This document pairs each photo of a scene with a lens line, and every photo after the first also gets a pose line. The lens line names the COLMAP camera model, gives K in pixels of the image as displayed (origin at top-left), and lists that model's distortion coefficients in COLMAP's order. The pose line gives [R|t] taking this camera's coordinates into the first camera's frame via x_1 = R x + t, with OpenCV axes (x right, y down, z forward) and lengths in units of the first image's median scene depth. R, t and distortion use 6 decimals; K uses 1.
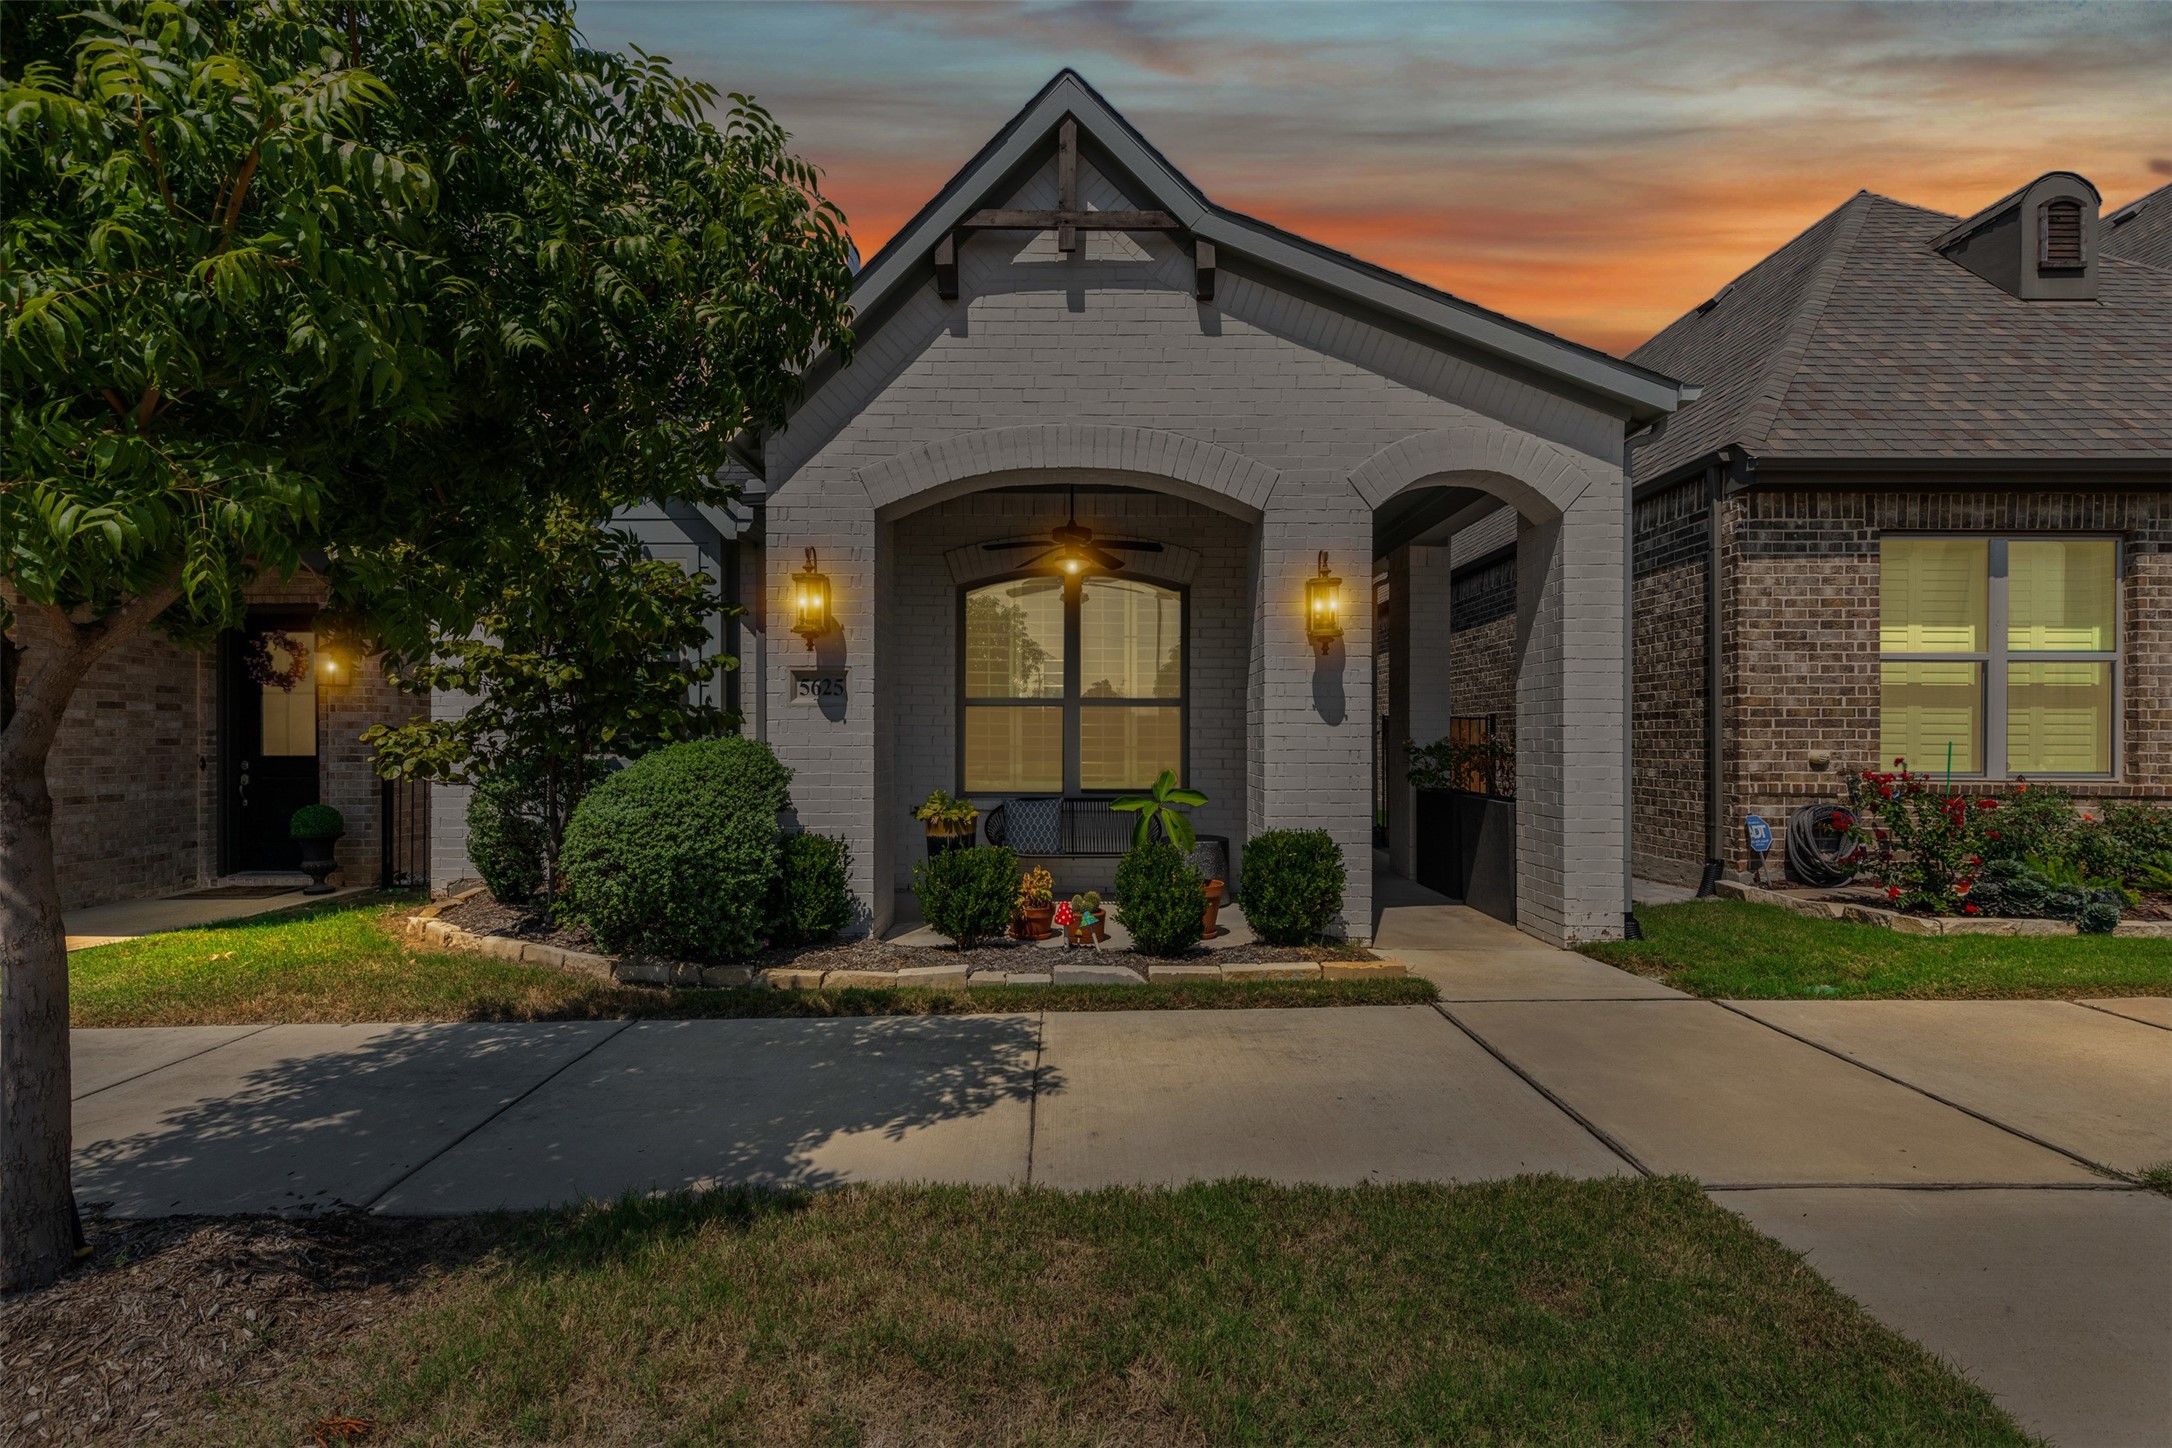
lens RADIAL K [[986.1, 0, 1085.6], [0, 986.1, 721.7], [0, 0, 1]] dist [0.008432, -0.001266]
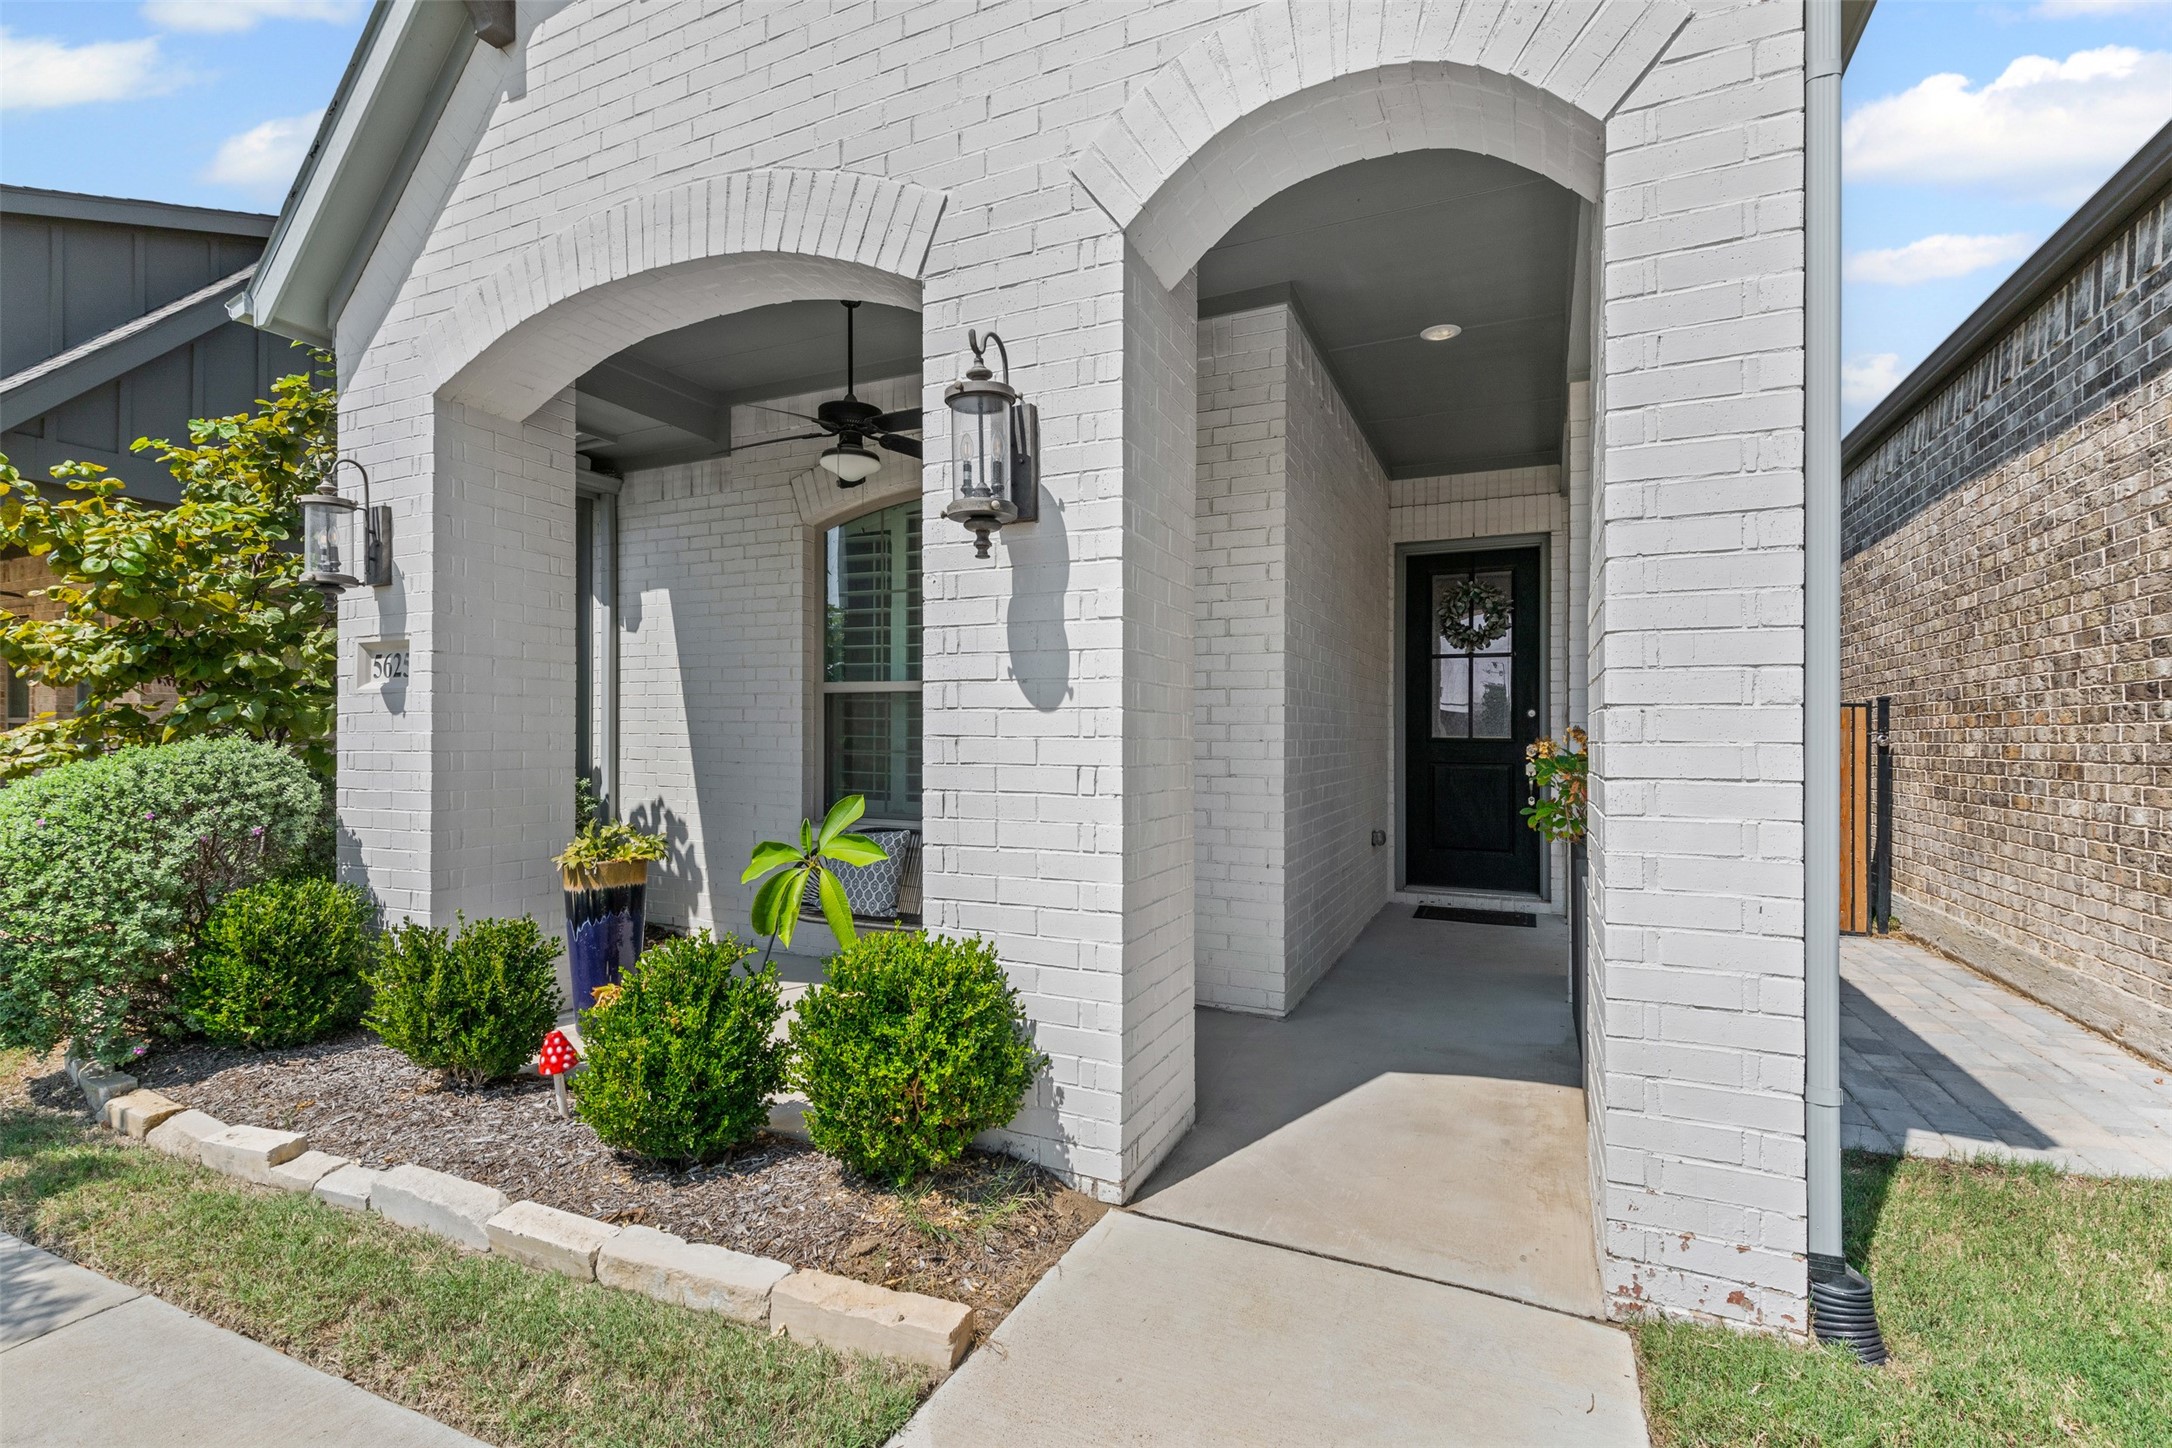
lens RADIAL K [[986.1, 0, 1081.2], [0, 986.1, 728.3], [0, 0, 1]] dist [0.008432, -0.001266]
pose [[0.904104, -0.006656, -0.427261, 0.463128], [0.007046, 0.999975, -0.000669, 0.012147], [0.427255, -0.002406, 0.904128, 0.584962]]
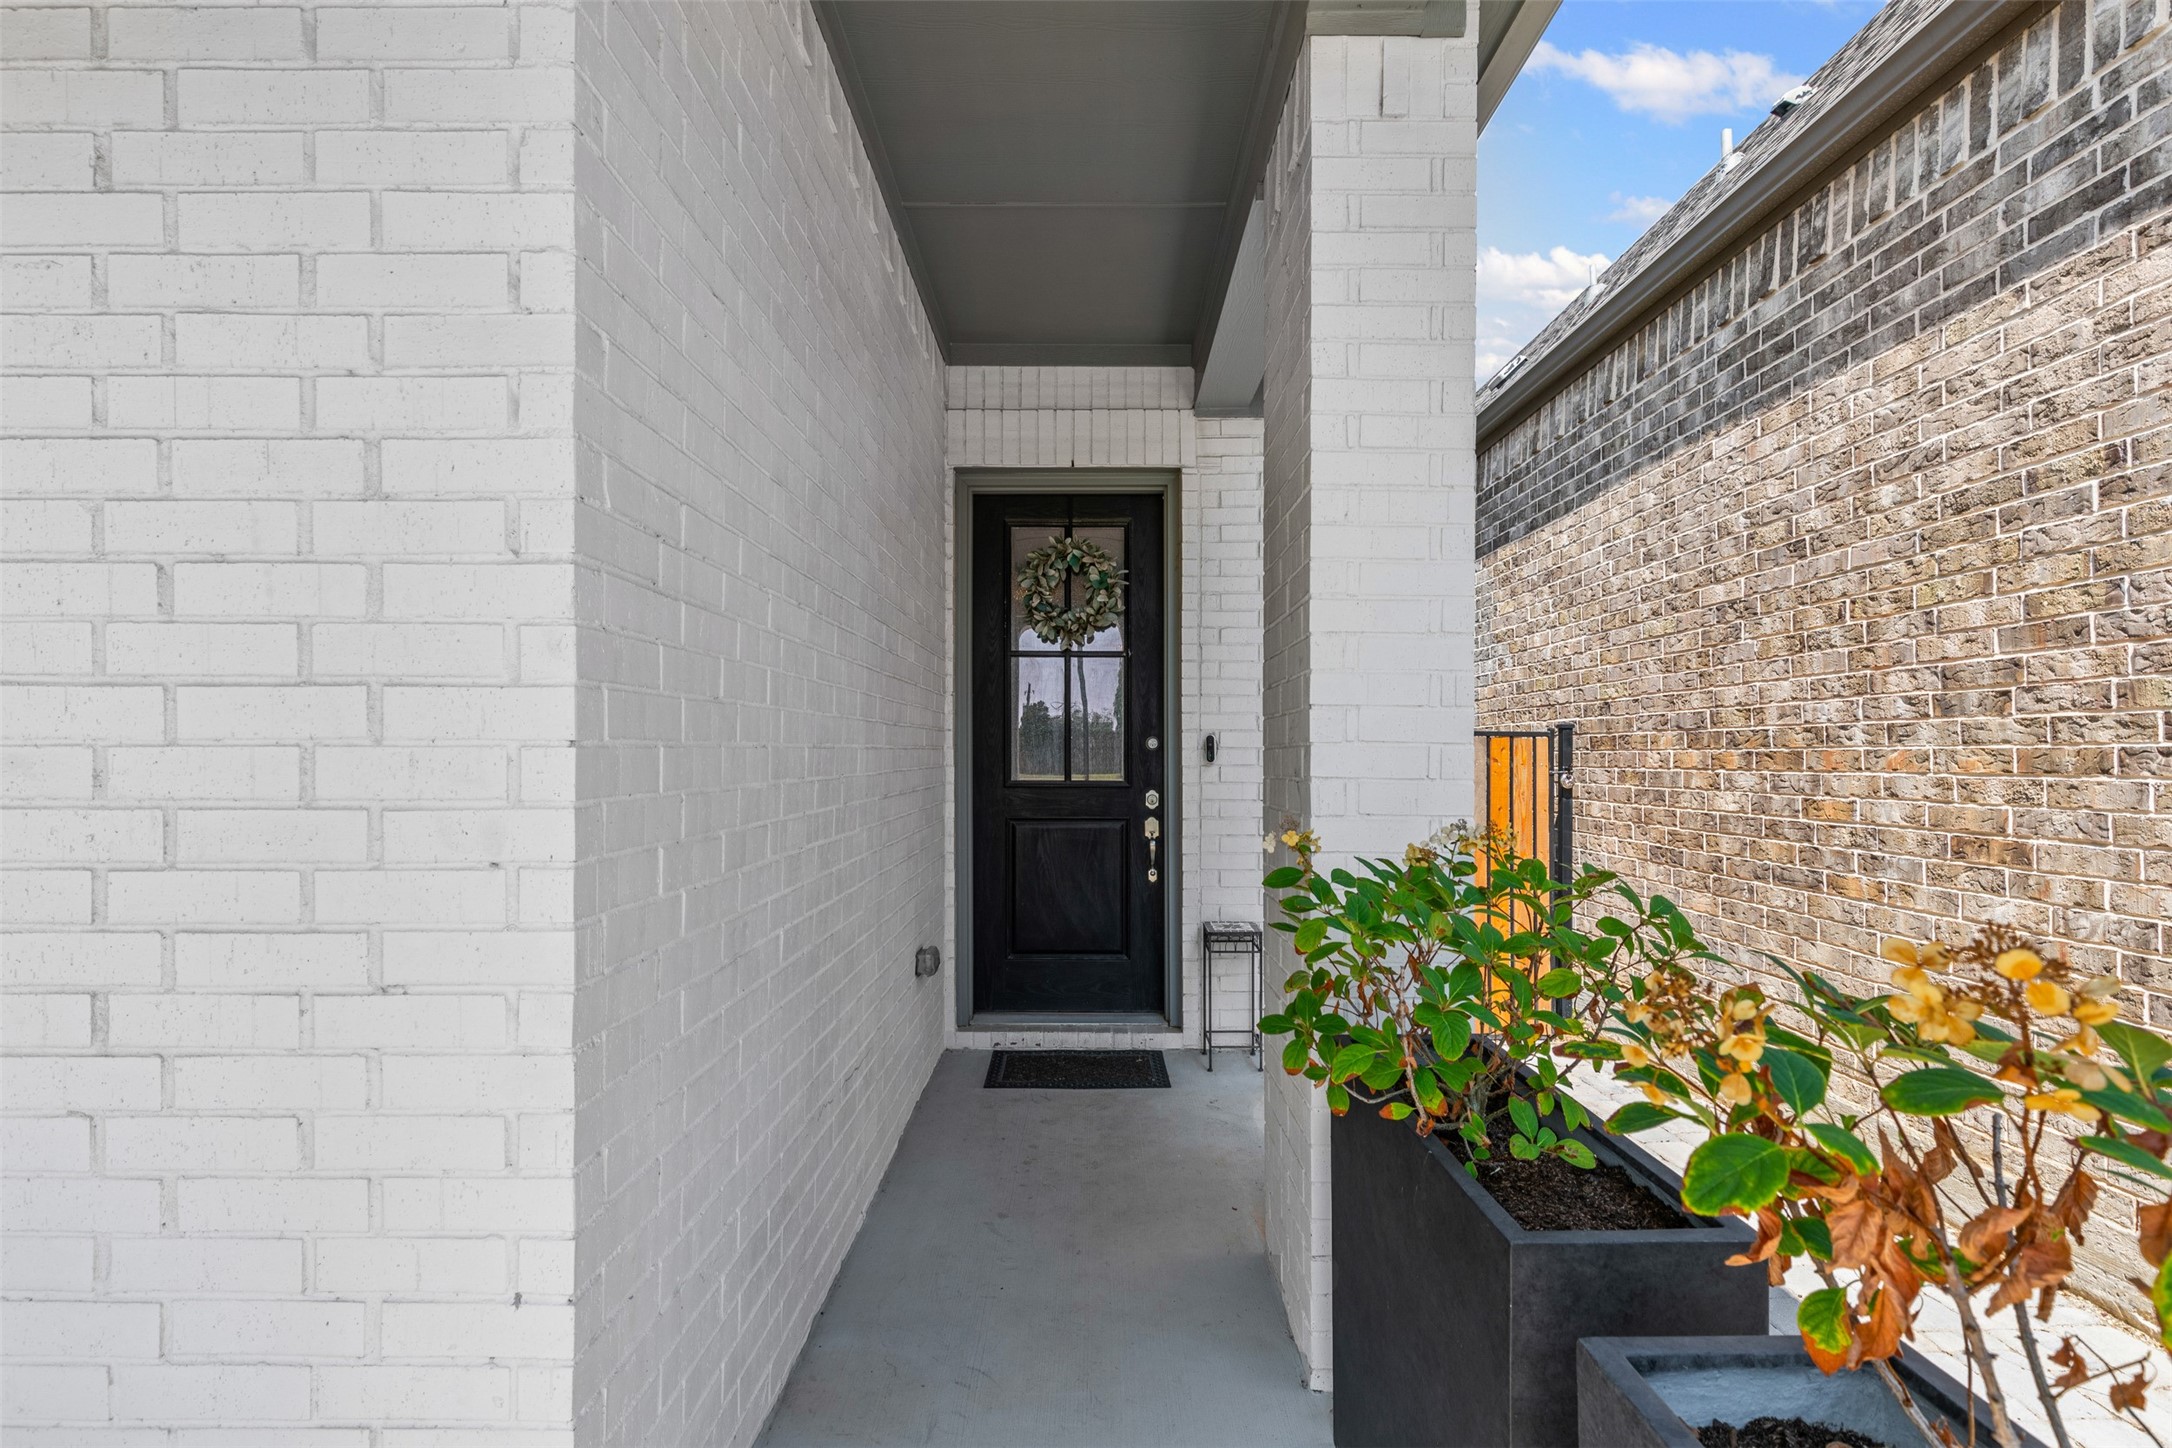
lens RADIAL K [[986.1, 0, 1079.2], [0, 986.1, 759.9], [0, 0, 1]] dist [0.008432, -0.001266]
pose [[0.999841, -0.006808, -0.016489, 0.400828], [0.007102, 0.999815, 0.017877, -0.003705], [0.016365, -0.017991, 0.999704, 1.089915]]
